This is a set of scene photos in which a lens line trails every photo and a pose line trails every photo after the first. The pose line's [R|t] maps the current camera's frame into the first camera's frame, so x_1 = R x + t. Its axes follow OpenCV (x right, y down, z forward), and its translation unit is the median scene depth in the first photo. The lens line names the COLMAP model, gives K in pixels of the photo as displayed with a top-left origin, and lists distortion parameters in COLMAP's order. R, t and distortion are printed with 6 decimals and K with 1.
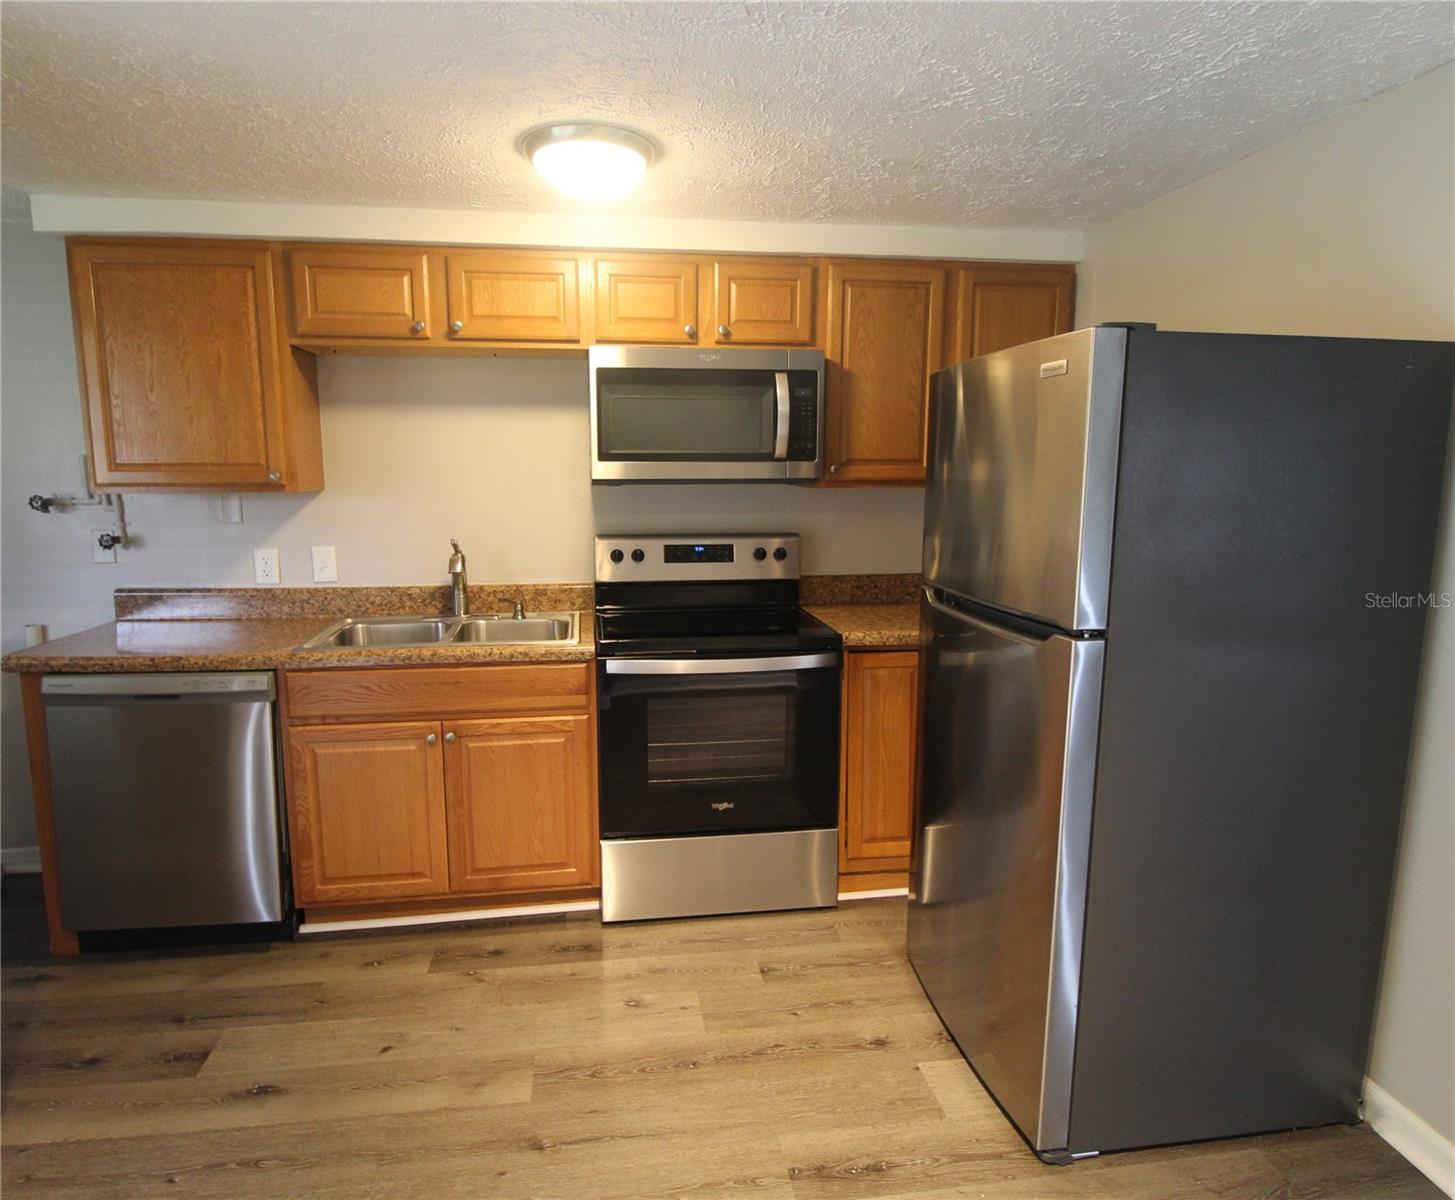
lens RADIAL K [[850.1, 0, 727.5], [0, 850.1, 600.0], [0, 0, 1]] dist [-0.001838, -0.001058]
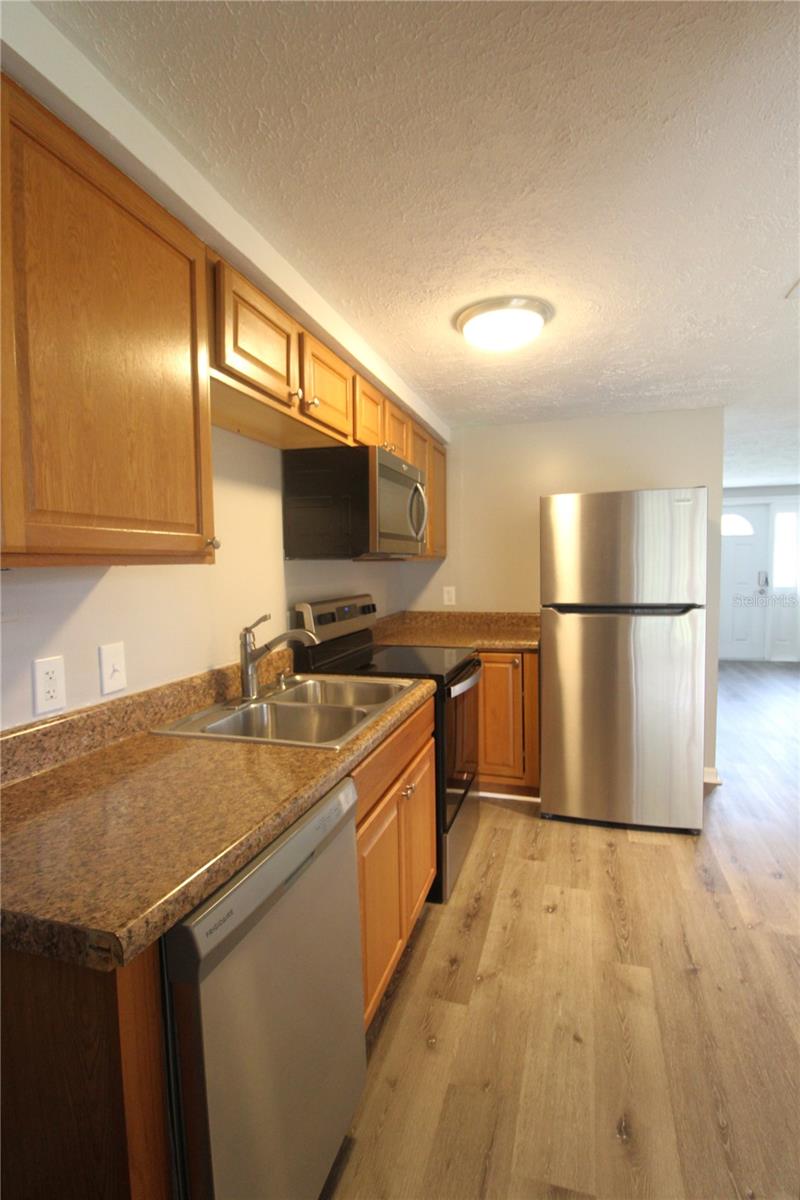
lens RADIAL K [[575.8, 0, 399.4], [0, 575.8, 609.4], [0, 0, 1]] dist [0.000663, -0.006346]
pose [[0.436630, -0.078963, 0.896169, -0.979889], [0.152212, 0.988263, 0.012916, -0.073170], [-0.886671, 0.130768, 0.443525, 0.676716]]
